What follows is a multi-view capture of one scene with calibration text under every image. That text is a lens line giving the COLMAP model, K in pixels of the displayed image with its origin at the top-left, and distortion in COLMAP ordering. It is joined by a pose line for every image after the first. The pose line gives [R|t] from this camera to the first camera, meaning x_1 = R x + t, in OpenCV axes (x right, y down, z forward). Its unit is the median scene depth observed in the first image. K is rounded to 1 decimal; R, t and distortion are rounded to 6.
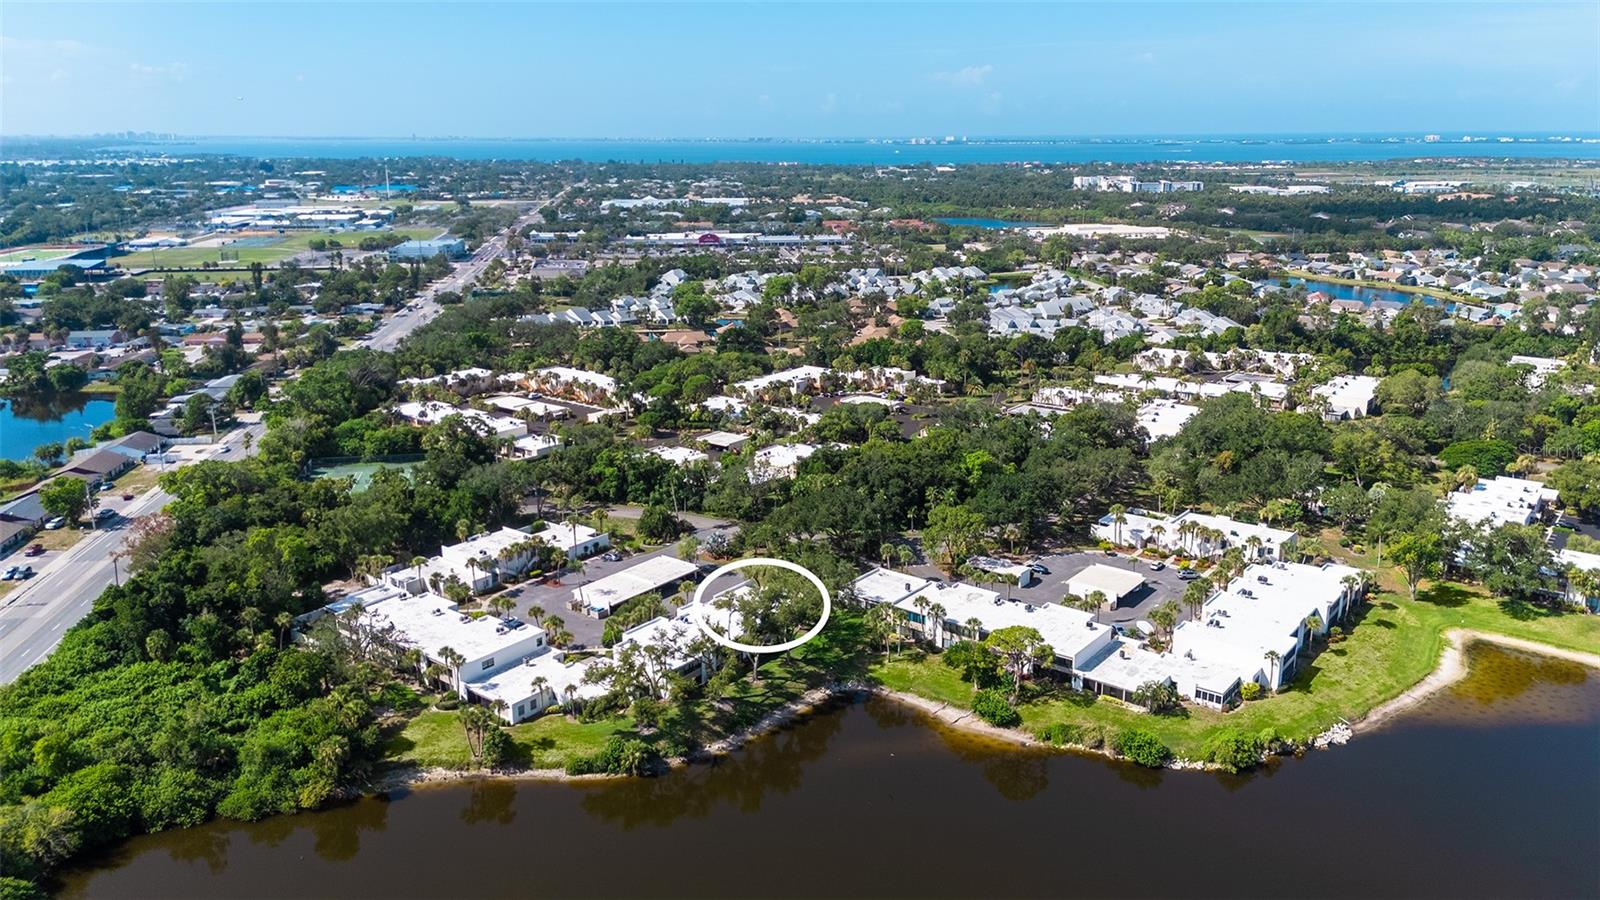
lens RADIAL K [[1164.9, 0, 799.0], [0, 1164.9, 450.9], [0, 0, 1]] dist [0.069591, -0.056024]
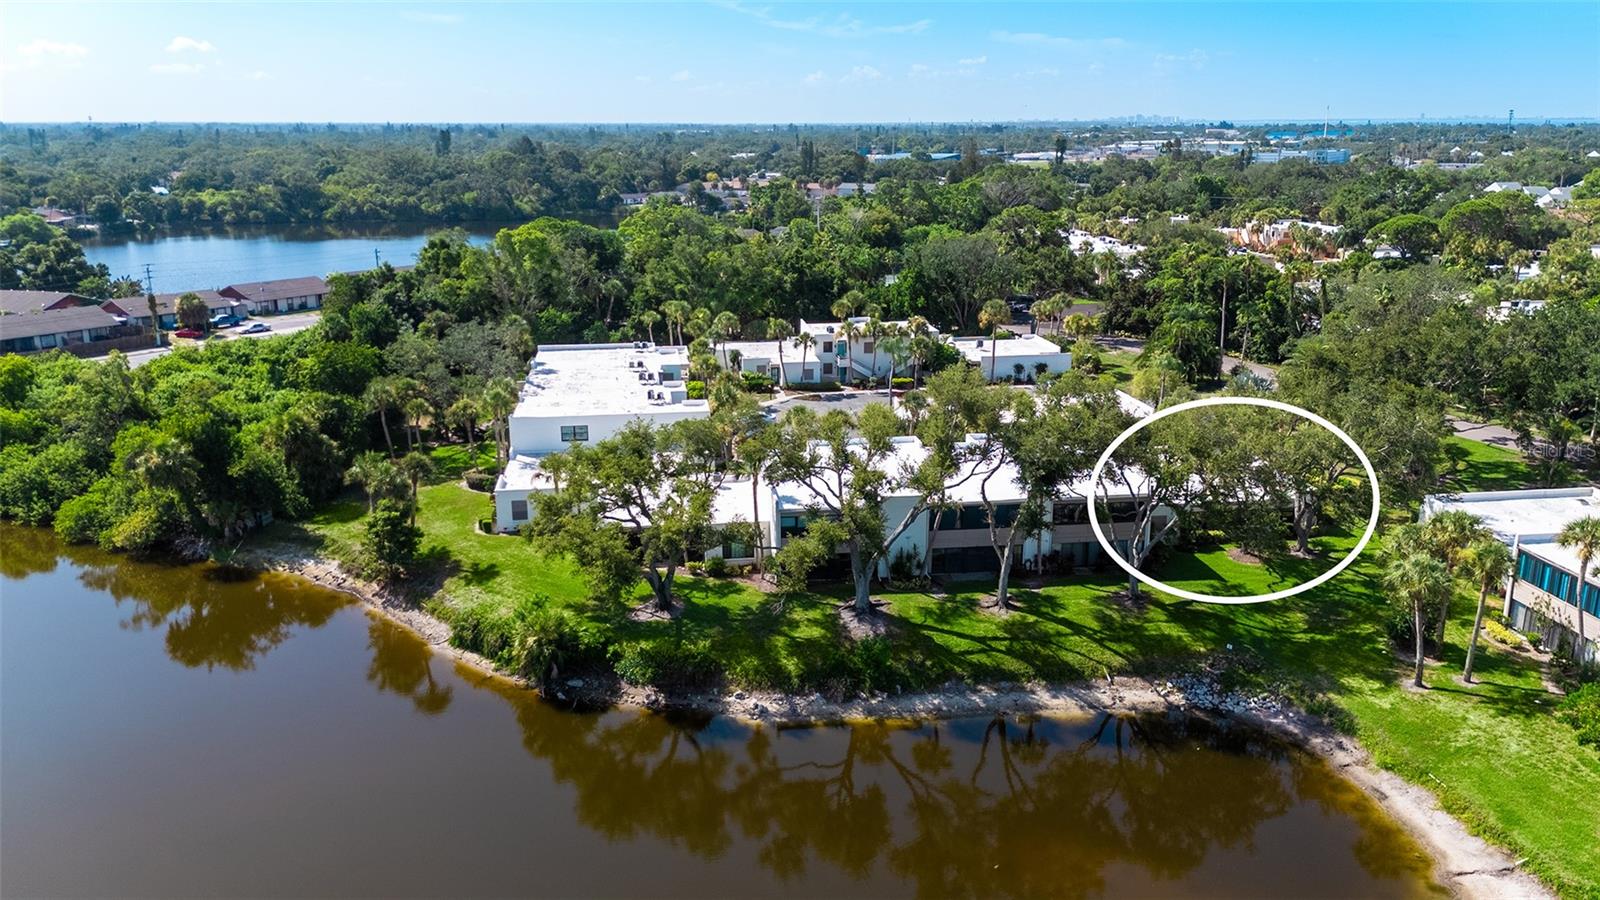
lens RADIAL K [[1164.9, 0, 801.1], [0, 1164.9, 449.5], [0, 0, 1]] dist [0.069591, -0.056024]
pose [[0.710004, 0.177607, -0.681433, 0.177107], [-0.172636, 0.982043, 0.076082, 0.124680], [0.682709, 0.063621, 0.727915, 0.658081]]
